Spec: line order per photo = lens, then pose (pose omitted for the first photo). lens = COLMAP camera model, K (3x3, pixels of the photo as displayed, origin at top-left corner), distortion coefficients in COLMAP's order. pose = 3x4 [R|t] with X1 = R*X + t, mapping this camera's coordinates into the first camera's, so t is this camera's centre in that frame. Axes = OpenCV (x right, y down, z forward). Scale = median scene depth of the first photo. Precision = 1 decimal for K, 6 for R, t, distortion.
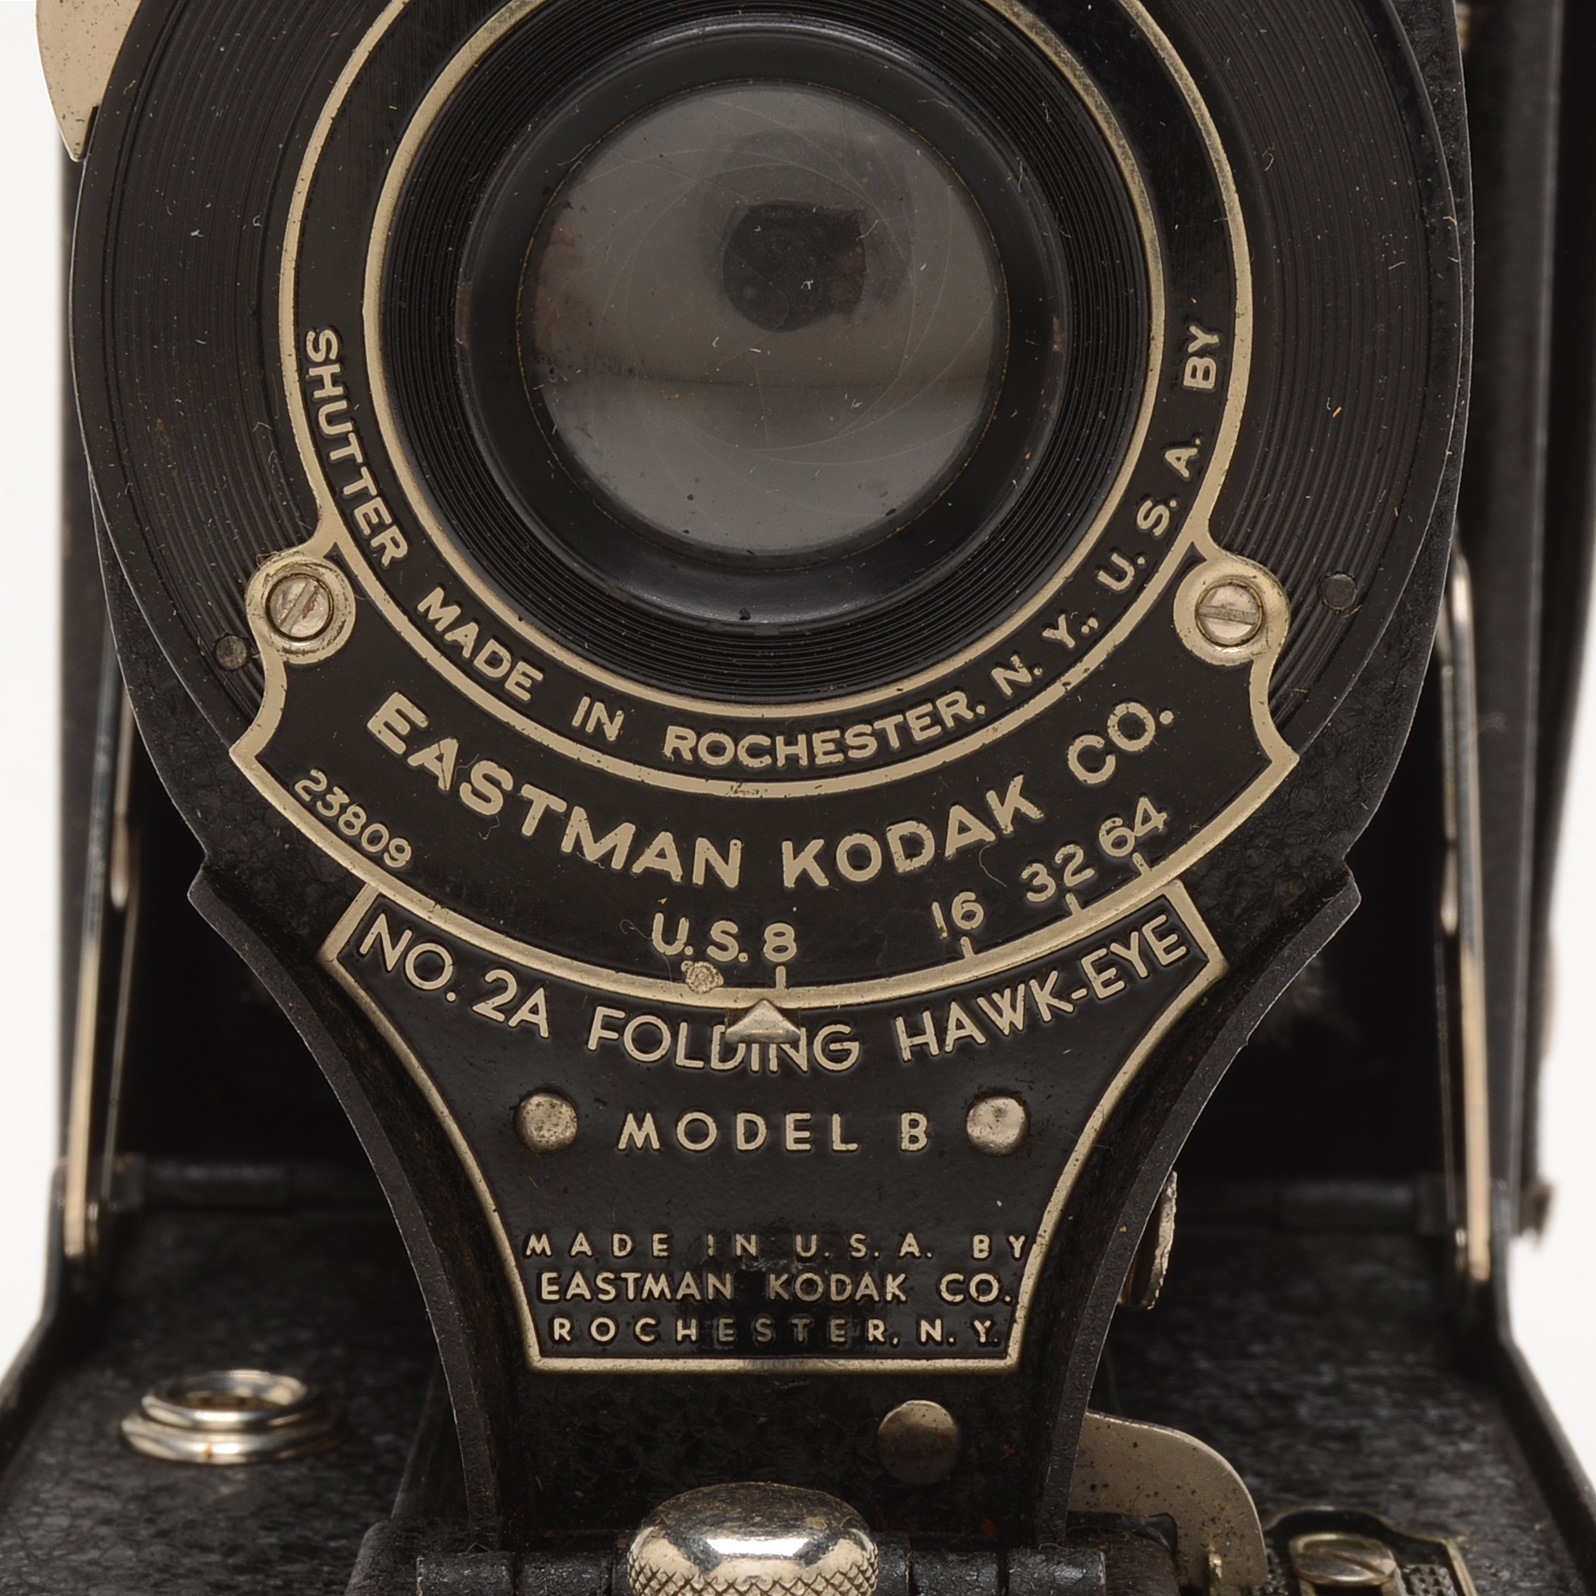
lens RADIAL K [[5169.3, 0, 876.5], [0, 5169.3, 827.8], [0, 0, 1]] dist [-0.029220, 0.000000]
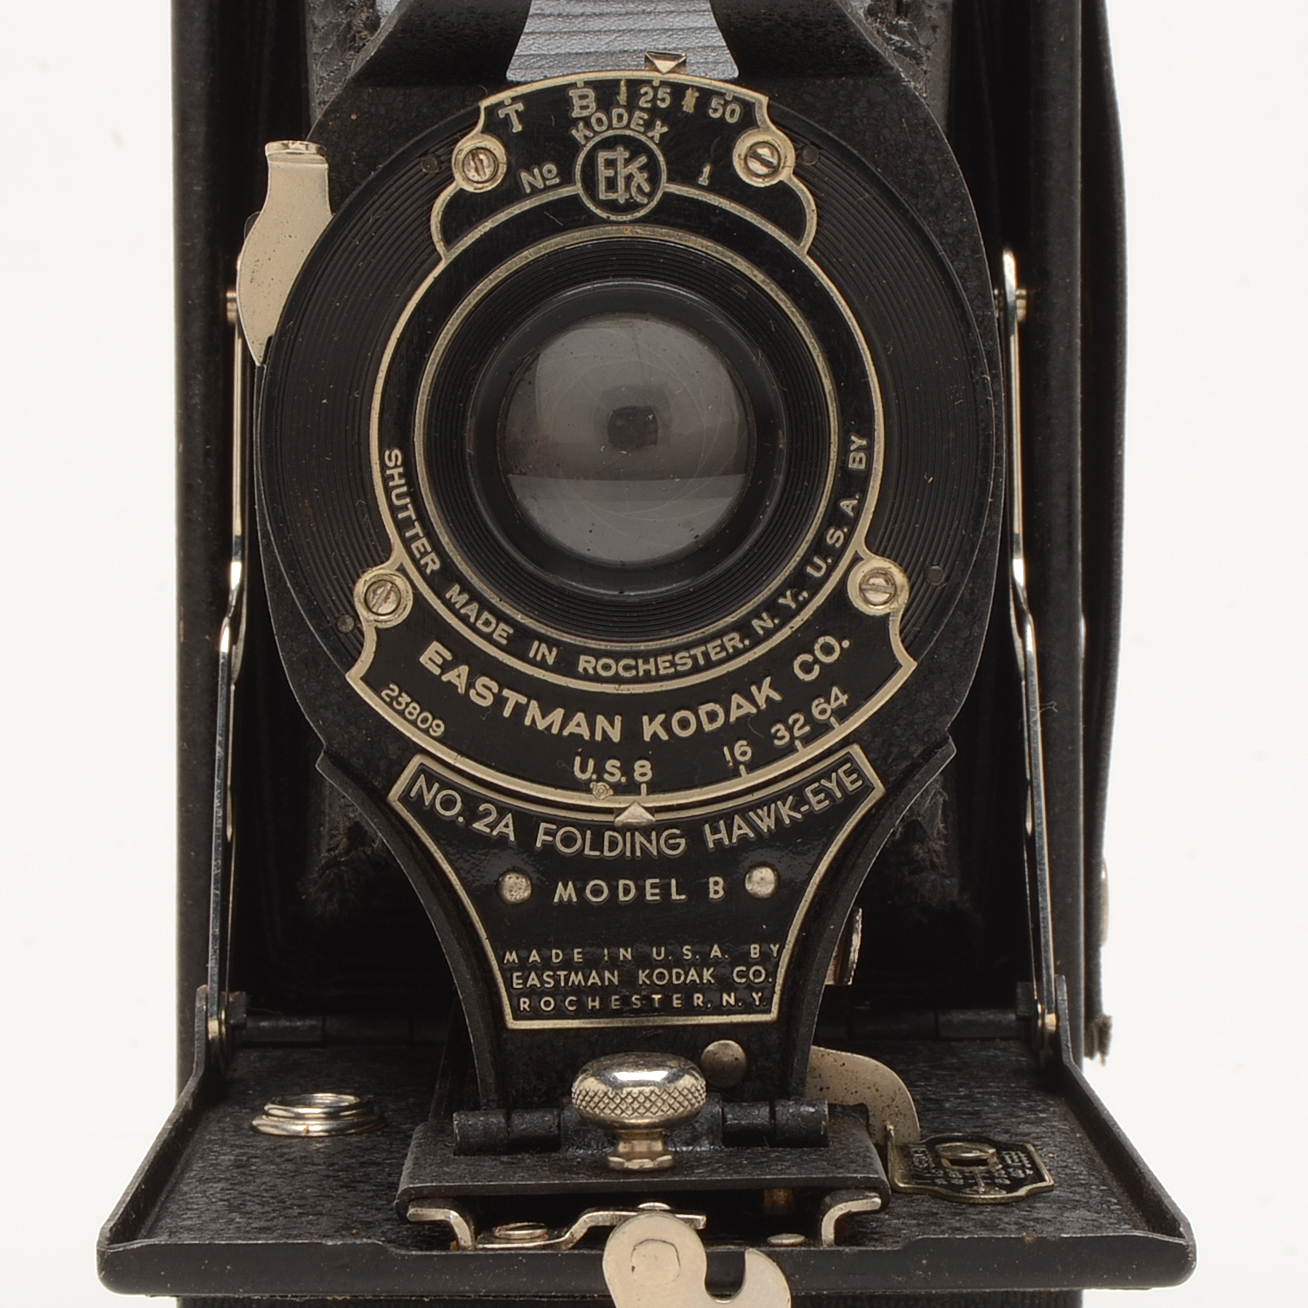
lens RADIAL K [[4611.7, 0, 757.6], [0, 4611.7, 551.1], [0, 0, 1]] dist [-0.036908, 0.000000]
pose [[0.999271, -0.026033, 0.027924, -0.021795], [0.029201, 0.992367, -0.119815, 0.144868], [-0.024592, 0.120543, 0.992403, -0.666149]]
